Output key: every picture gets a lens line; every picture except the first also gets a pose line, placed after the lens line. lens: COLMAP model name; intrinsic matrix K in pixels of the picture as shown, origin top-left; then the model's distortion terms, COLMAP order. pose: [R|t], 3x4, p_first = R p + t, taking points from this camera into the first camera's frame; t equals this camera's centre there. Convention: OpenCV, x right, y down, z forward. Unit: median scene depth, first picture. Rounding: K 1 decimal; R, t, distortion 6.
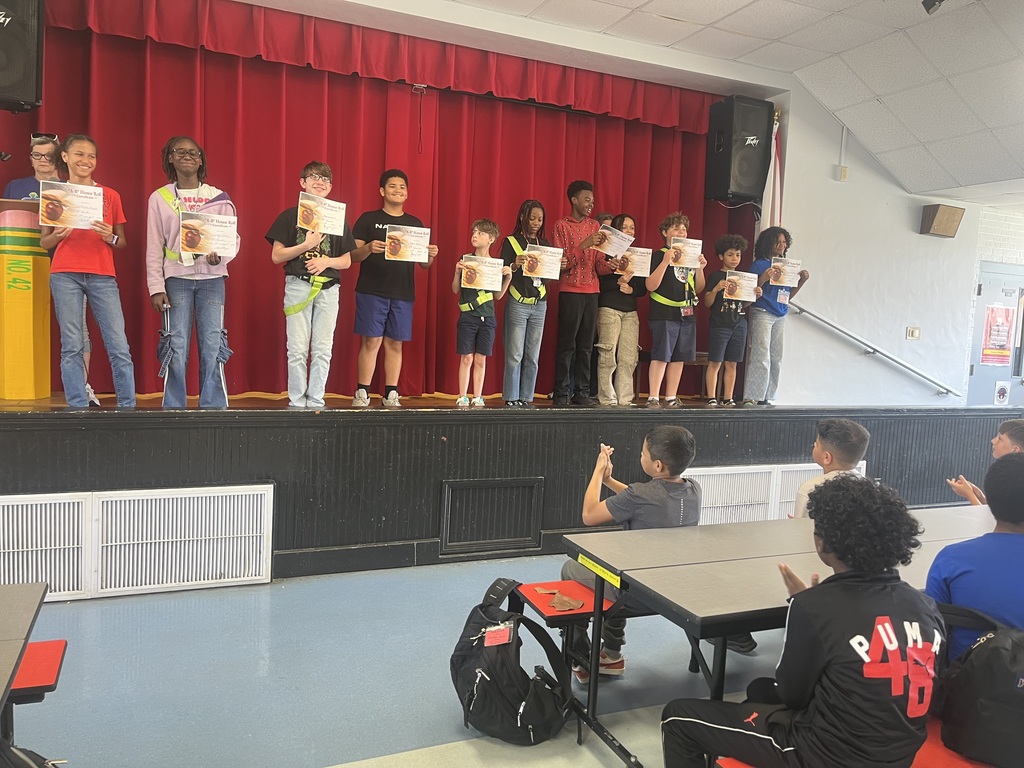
lens RADIAL K [[789.5, 0, 514.4], [0, 789.5, 382.8], [0, 0, 1]] dist [0.053006, -0.067135]
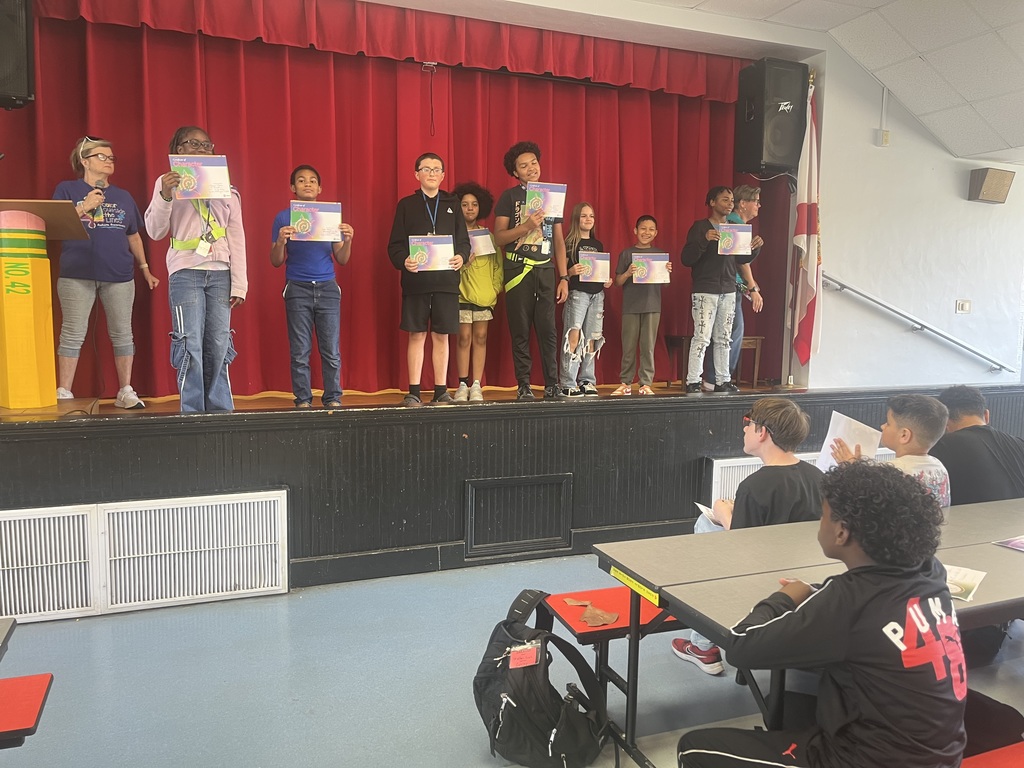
lens RADIAL K [[789.5, 0, 512.4], [0, 789.5, 393.2], [0, 0, 1]] dist [0.053006, -0.067135]
pose [[0.998724, -0.031140, -0.039762, 0.006356], [0.032193, 0.999140, 0.026122, -0.003249], [0.038914, -0.027369, 0.998868, 0.057662]]
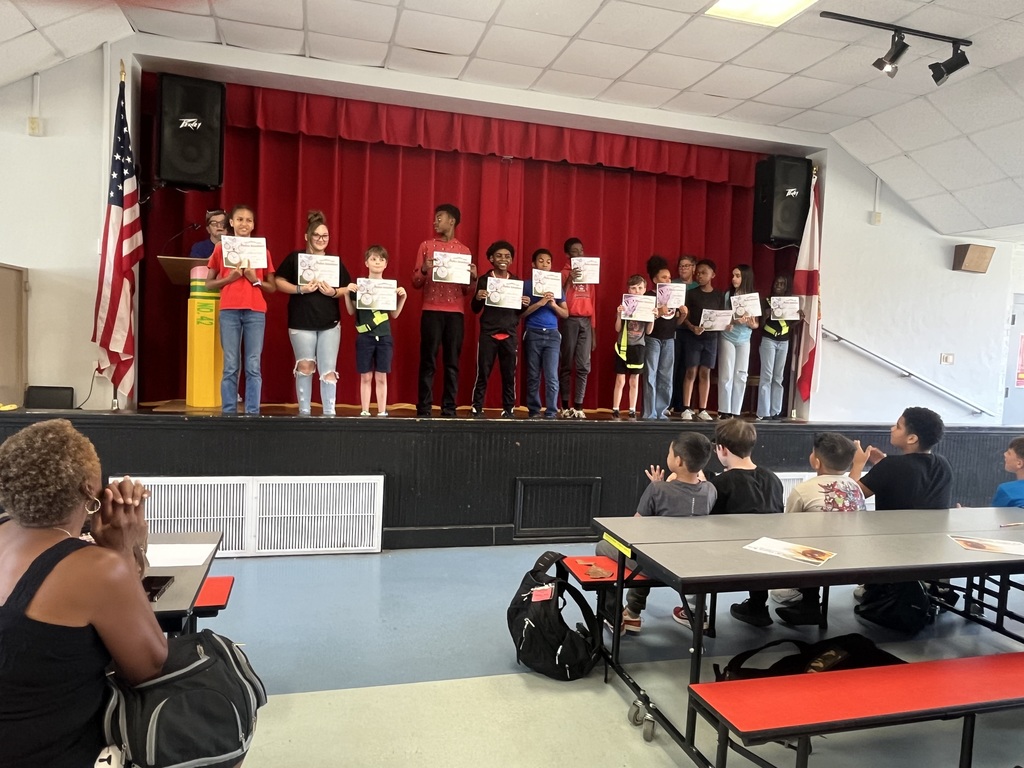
lens RADIAL K [[696.8, 0, 503.4], [0, 696.8, 382.1], [0, 0, 1]] dist [0.006531, -0.009759]
pose [[0.989430, 0.008810, -0.144740, 0.043927], [-0.012224, 0.999667, -0.022713, -0.000239], [0.144492, 0.024242, 0.989209, -0.081198]]
